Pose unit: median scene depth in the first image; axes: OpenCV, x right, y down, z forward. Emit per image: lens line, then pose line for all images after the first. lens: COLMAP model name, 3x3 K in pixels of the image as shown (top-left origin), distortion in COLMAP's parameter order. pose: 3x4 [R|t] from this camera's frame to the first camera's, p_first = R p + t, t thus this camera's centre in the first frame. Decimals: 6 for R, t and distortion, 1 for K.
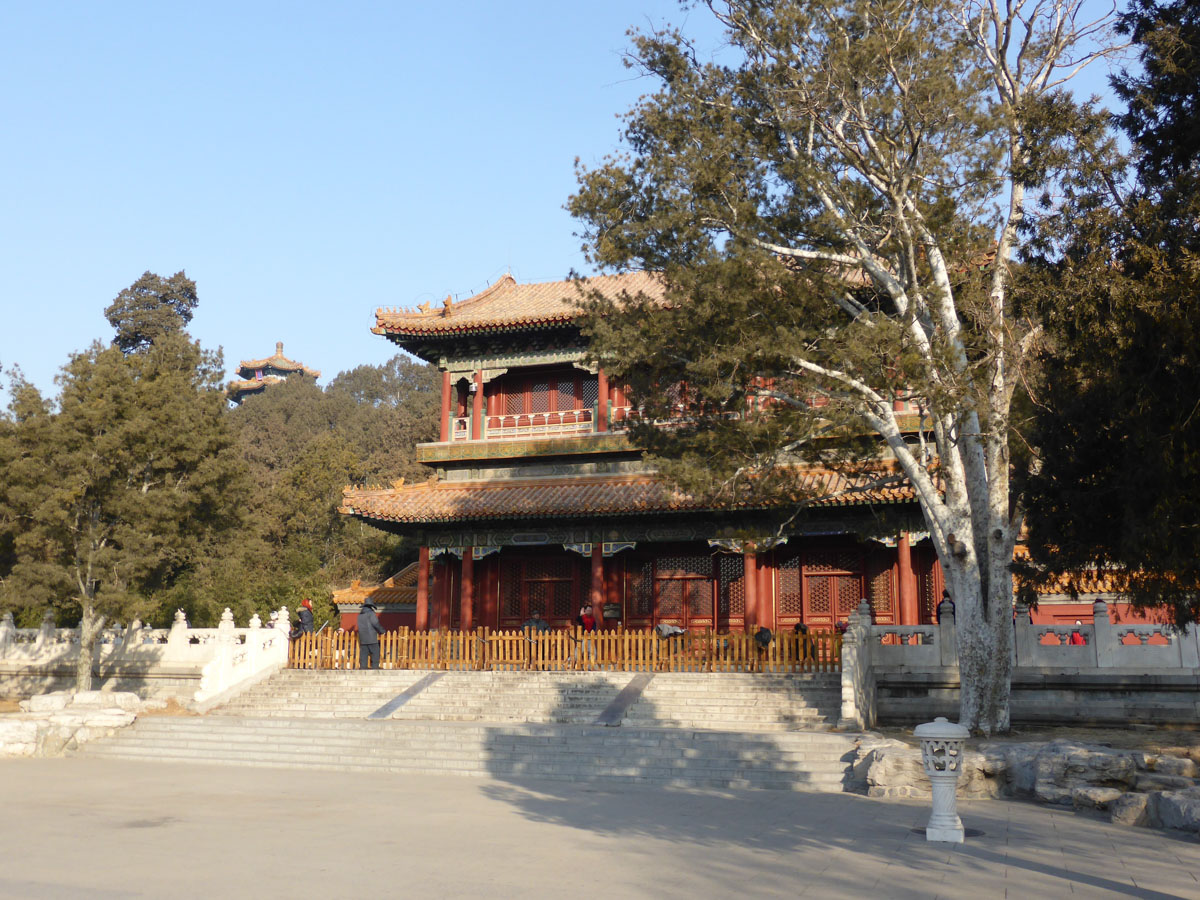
lens RADIAL K [[1240.6, 0, 600.0], [0, 1240.6, 450.0], [0, 0, 1]] dist [0.042721, -0.020727]
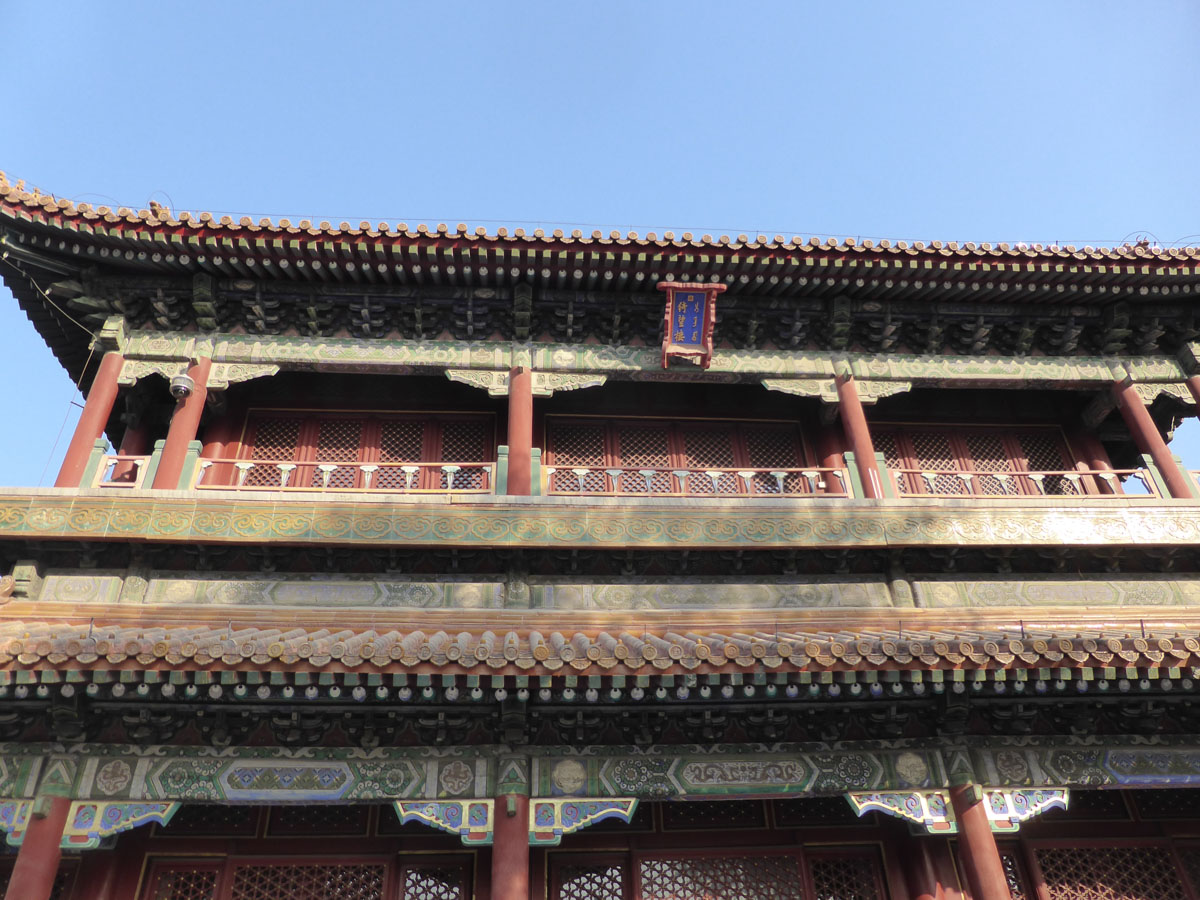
lens RADIAL K [[891.4, 0, 600.0], [0, 891.4, 450.0], [0, 0, 1]] dist [-0.026332, -0.004200]
pose [[0.907991, 0.208810, 0.363251, -0.082775], [-0.033803, 0.900649, -0.433232, 0.090406], [-0.417625, 0.381091, 0.824839, 0.748607]]
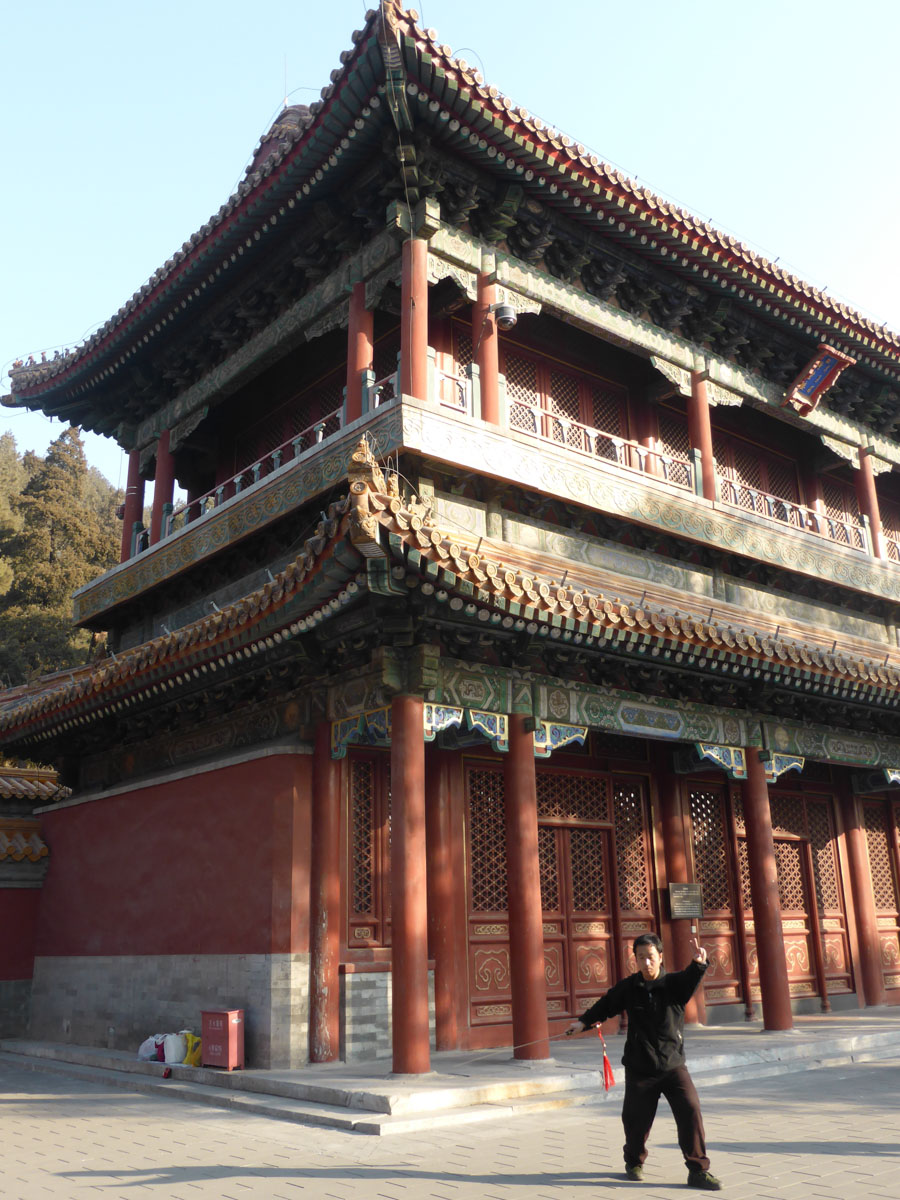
lens RADIAL K [[1109.5, 0, 472.3], [0, 1109.5, 594.4], [0, 0, 1]] dist [0.011520, -0.024249]
pose [[0.500593, 0.232467, 0.833886, -0.391937], [-0.129378, 0.972542, -0.193453, 0.108614], [-0.855960, -0.011045, 0.516924, 0.861853]]
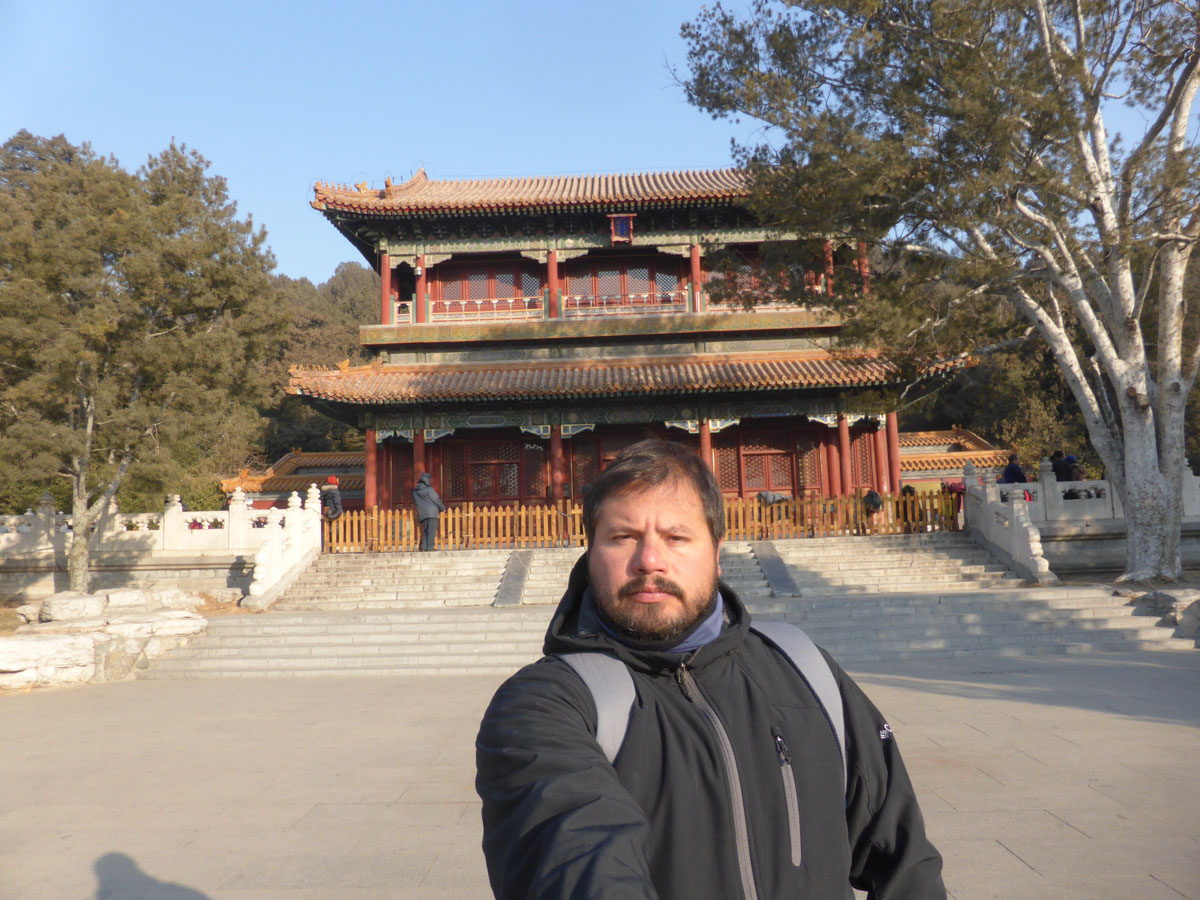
lens RADIAL K [[919.6, 0, 600.0], [0, 919.6, 450.0], [0, 0, 1]] dist [-0.003639, -0.000608]
pose [[0.946391, -0.002557, 0.323012, -0.211292], [-0.019776, 0.997634, 0.065838, 0.043307], [-0.322416, -0.068696, 0.944102, 0.254478]]
